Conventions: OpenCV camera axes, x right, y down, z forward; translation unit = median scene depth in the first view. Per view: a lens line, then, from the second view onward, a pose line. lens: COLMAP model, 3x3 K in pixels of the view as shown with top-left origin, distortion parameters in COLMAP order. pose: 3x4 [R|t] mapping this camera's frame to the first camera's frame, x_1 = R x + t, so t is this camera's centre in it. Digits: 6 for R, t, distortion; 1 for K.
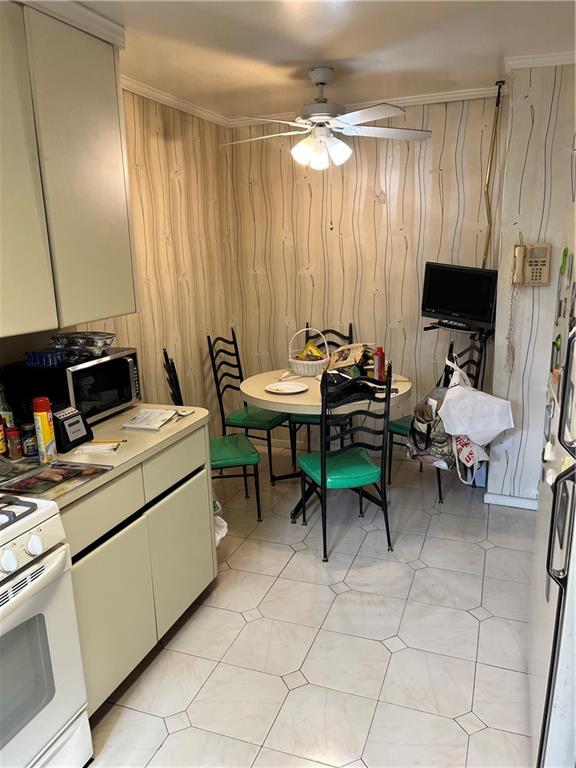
lens RADIAL K [[583.4, 0, 288.0], [0, 583.4, 384.0], [0, 0, 1]] dist [0.032518, 0.002568]
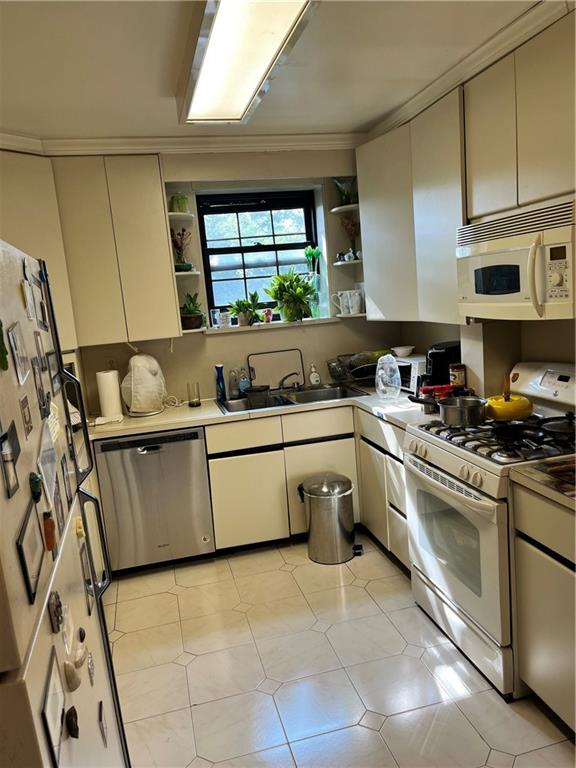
lens RADIAL K [[583.4, 0, 288.0], [0, 583.4, 384.0], [0, 0, 1]] dist [0.032518, 0.002568]
pose [[-0.814505, 0.186870, -0.549237, 0.558553], [-0.024543, 0.934759, 0.354434, -0.354371], [0.579637, 0.302168, -0.756779, 1.484991]]
